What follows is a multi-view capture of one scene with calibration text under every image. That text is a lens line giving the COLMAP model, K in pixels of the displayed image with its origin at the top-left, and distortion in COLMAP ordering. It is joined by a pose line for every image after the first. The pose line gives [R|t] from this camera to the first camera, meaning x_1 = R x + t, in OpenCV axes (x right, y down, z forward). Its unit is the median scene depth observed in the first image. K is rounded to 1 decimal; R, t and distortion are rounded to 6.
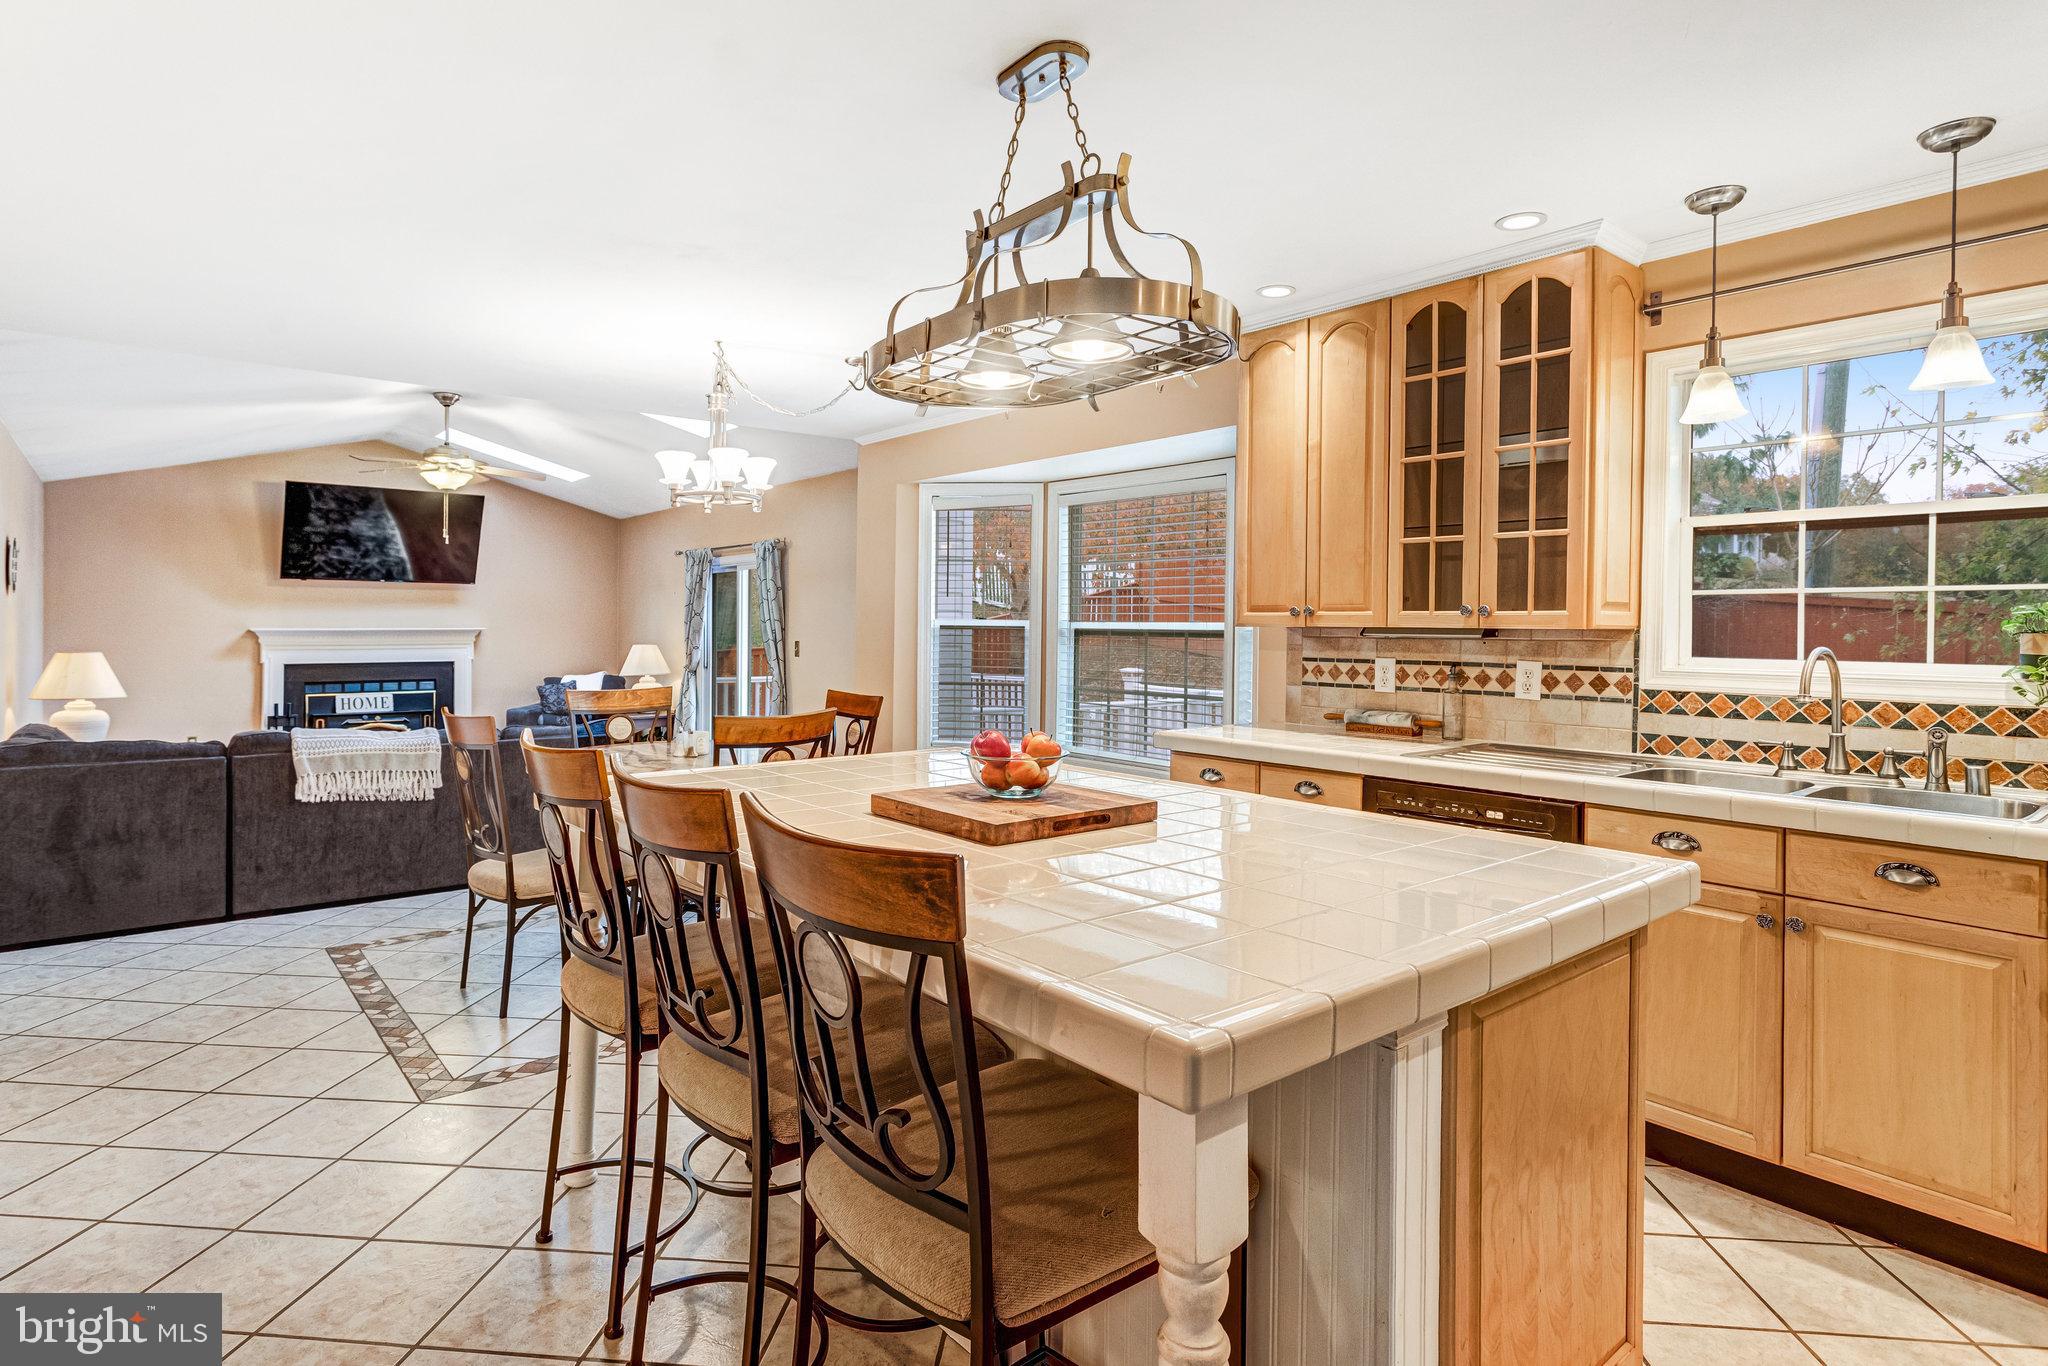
lens RADIAL K [[1118.7, 0, 1022.1], [0, 1118.7, 636.4], [0, 0, 1]] dist [0.001322, -0.000076]
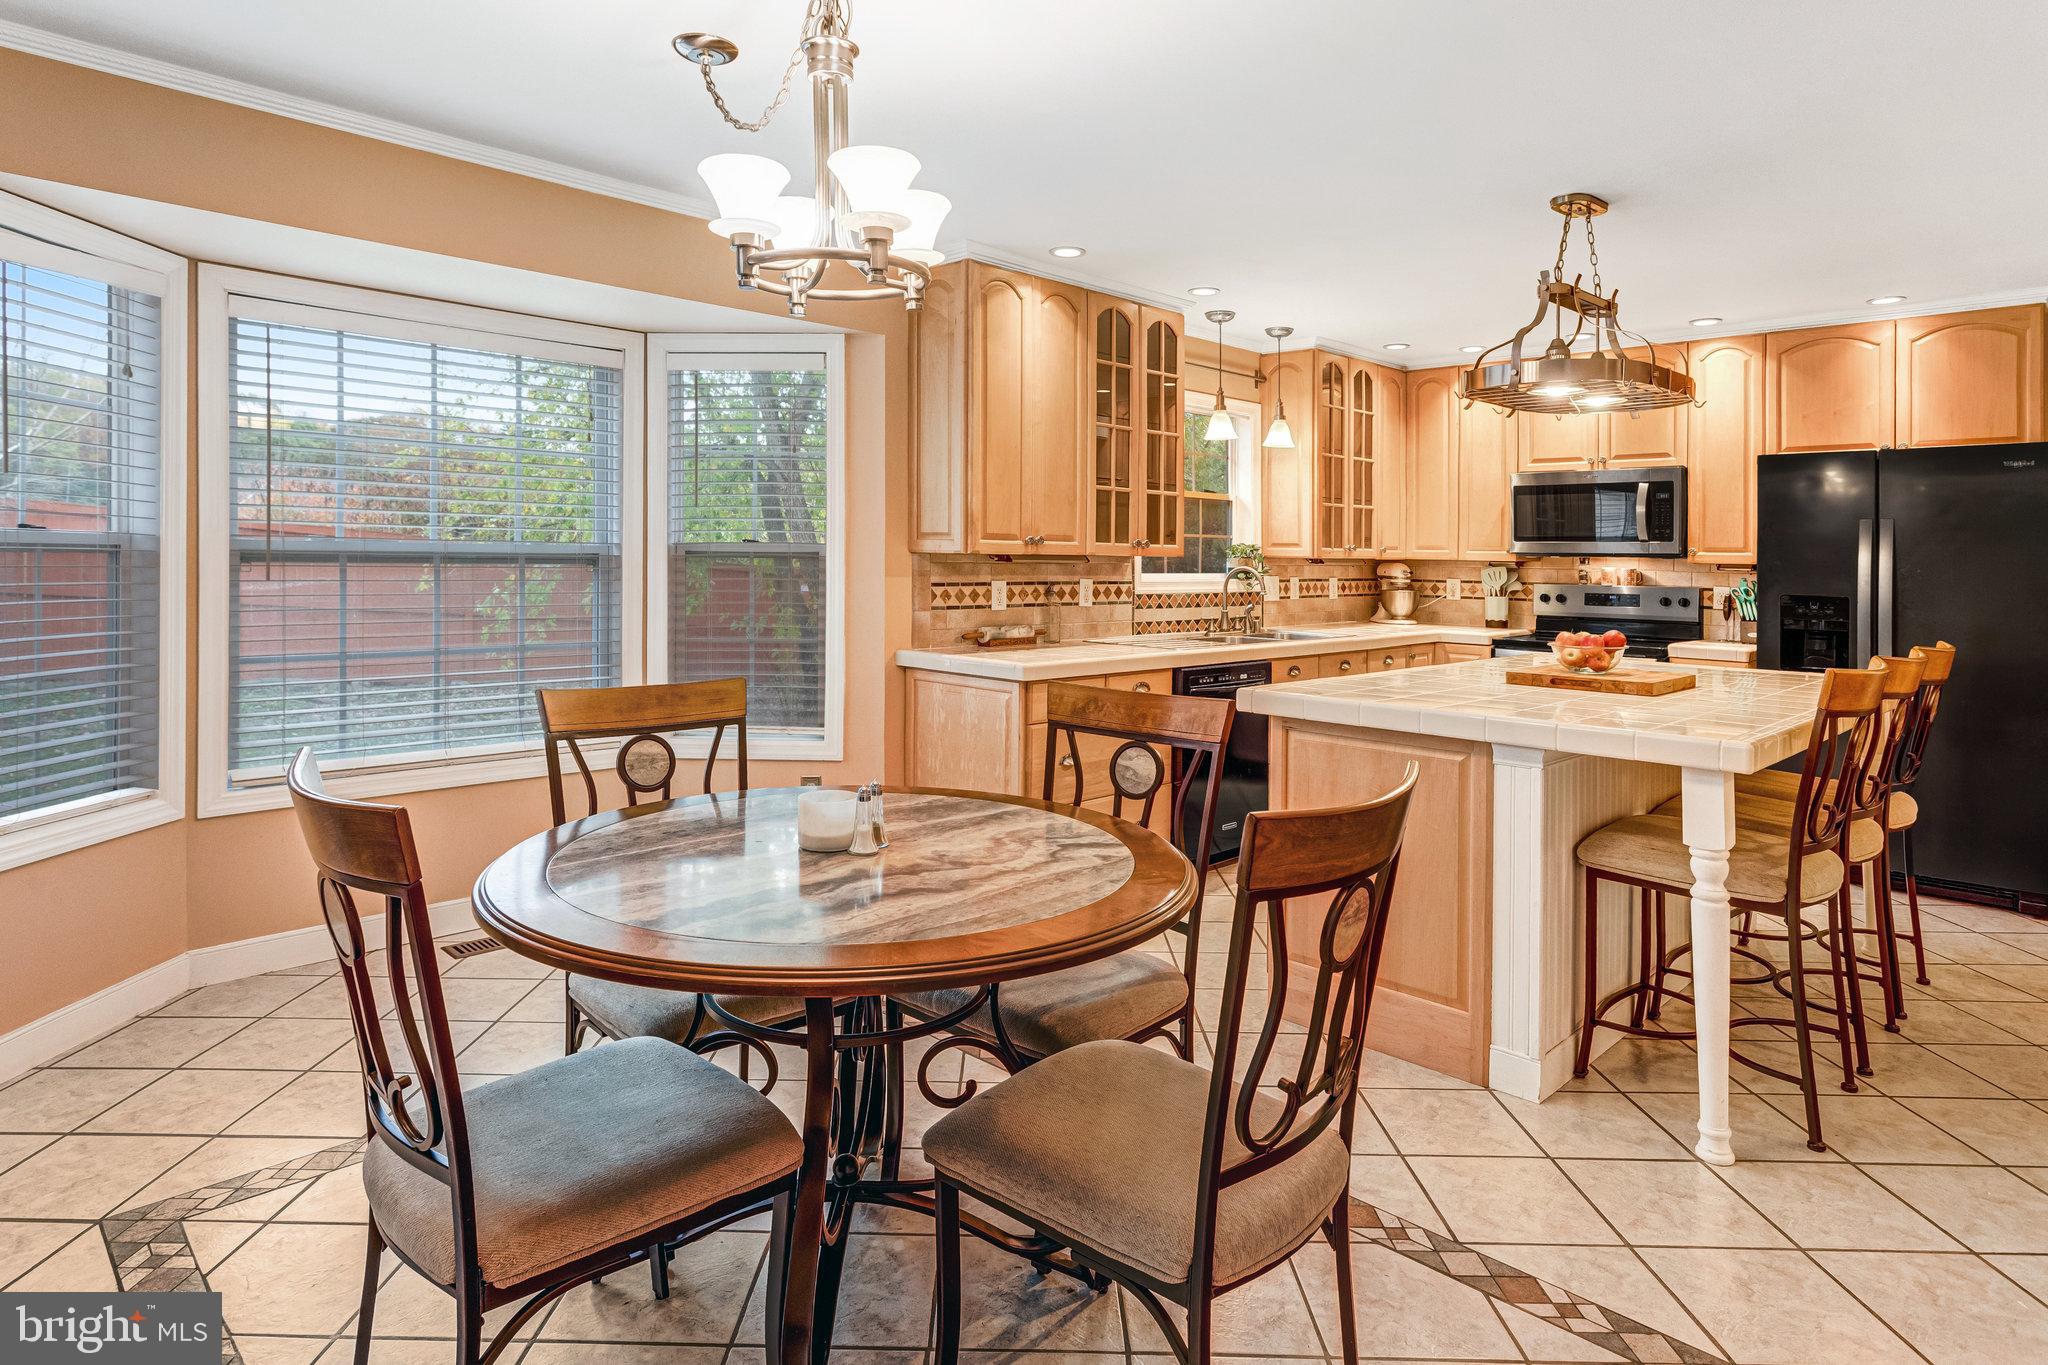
lens RADIAL K [[1111.4, 0, 1016.7], [0, 1111.4, 566.2], [0, 0, 1]] dist [0.002677, 0.000125]
pose [[-0.085051, -0.016036, 0.996248, -0.930010], [-0.003467, 0.999869, 0.015799, -0.015632], [-0.996371, -0.002111, -0.085095, 1.221699]]
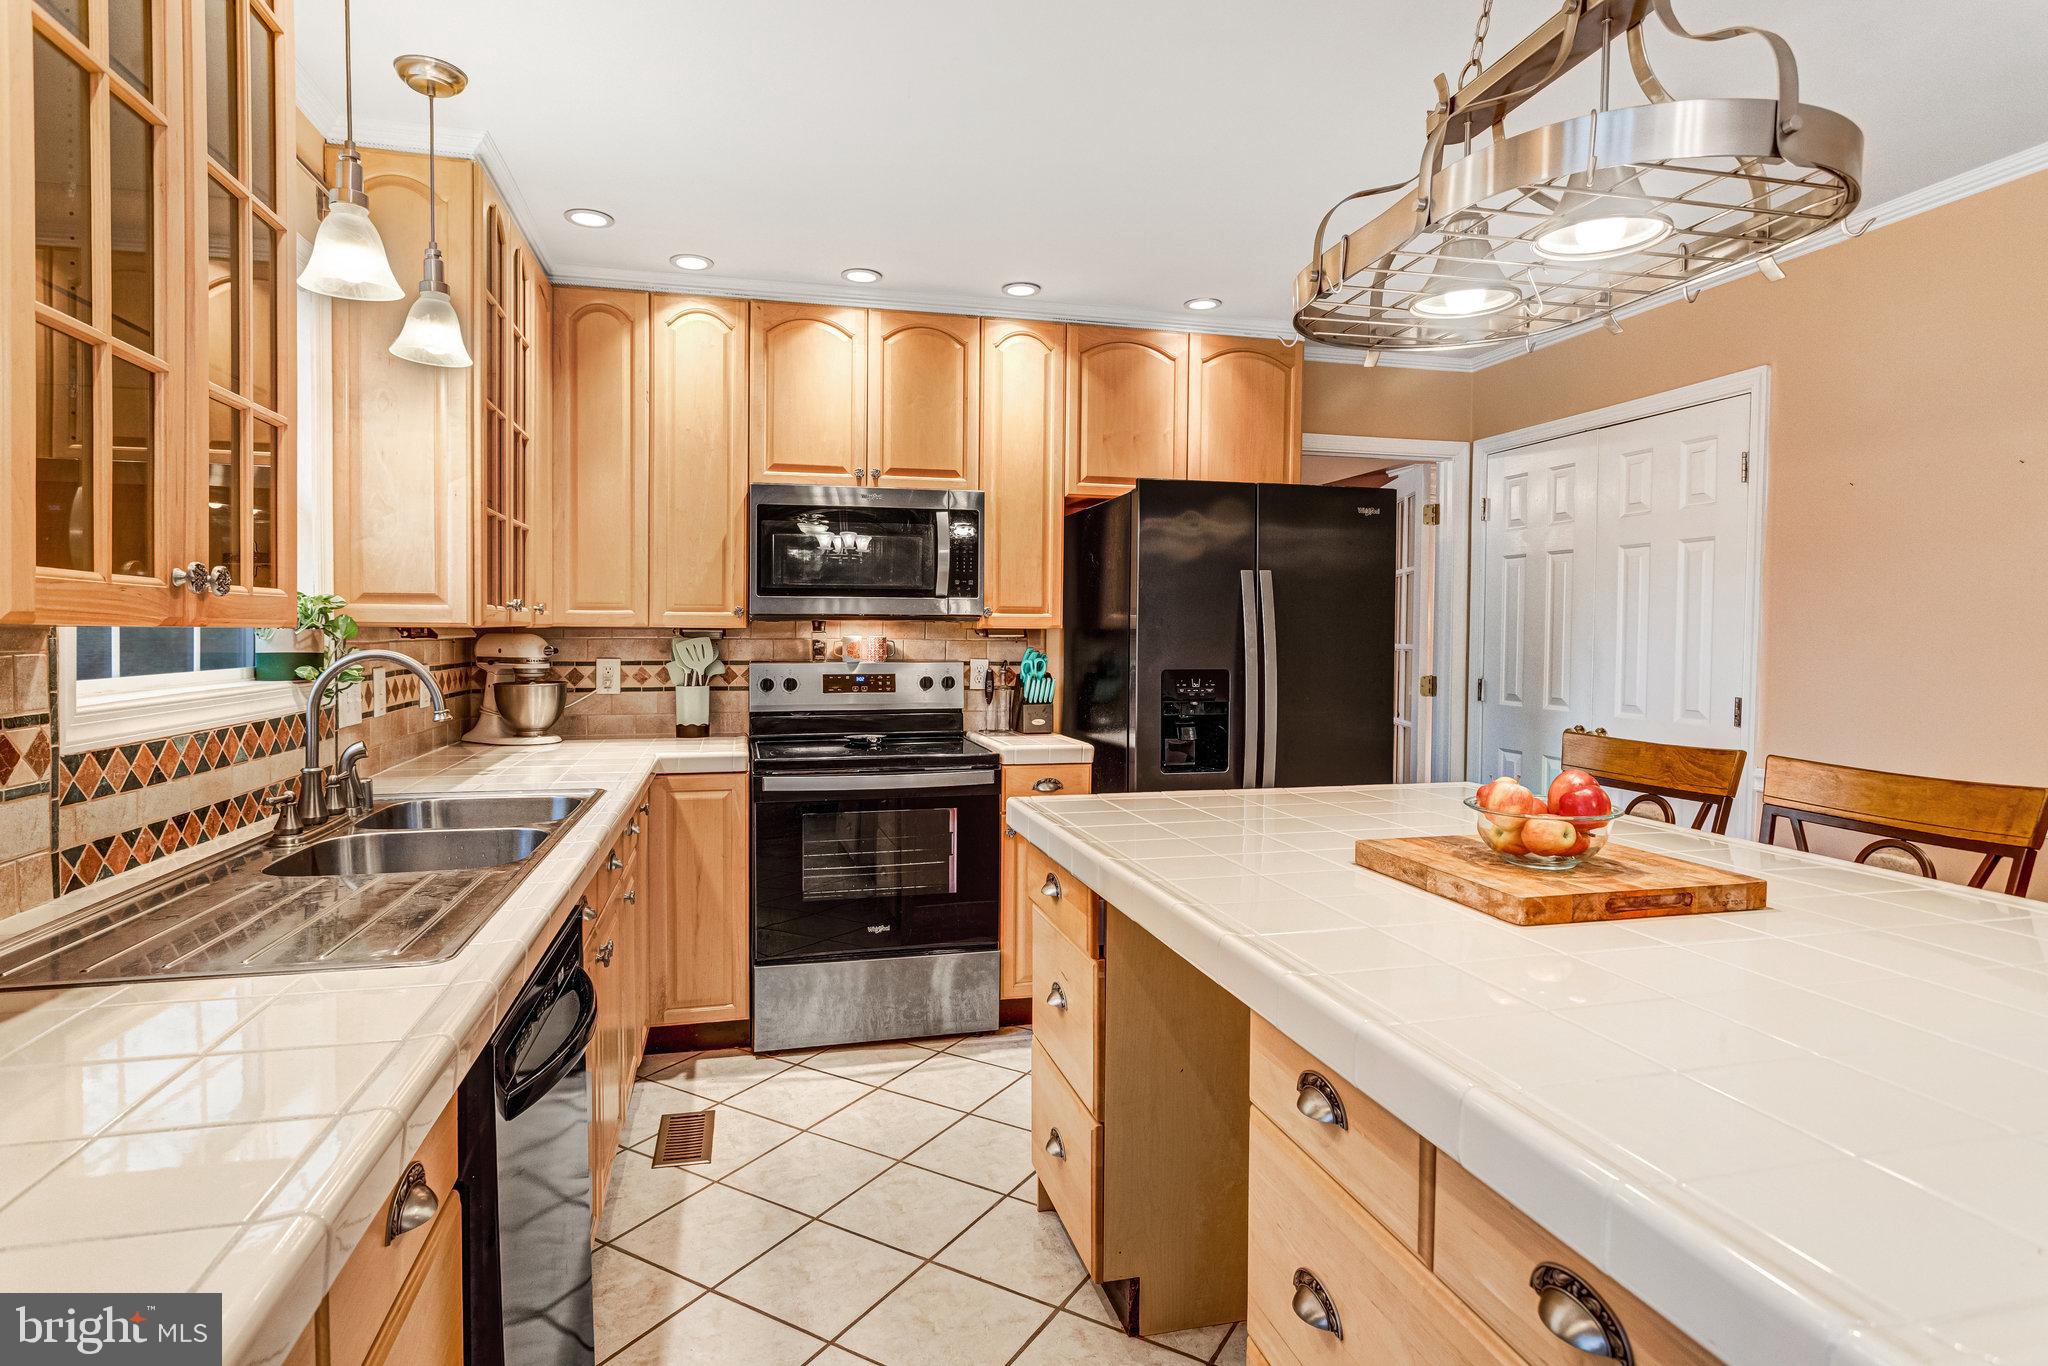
lens RADIAL K [[1139.9, 0, 956.6], [0, 1139.9, 643.8], [0, 0, 1]] dist [0.001617, 0.000003]
pose [[-0.873977, -0.012983, 0.485794, -0.000297], [-0.001108, 0.999694, 0.024724, -0.011128], [-0.485966, 0.021070, -0.873724, 1.157905]]
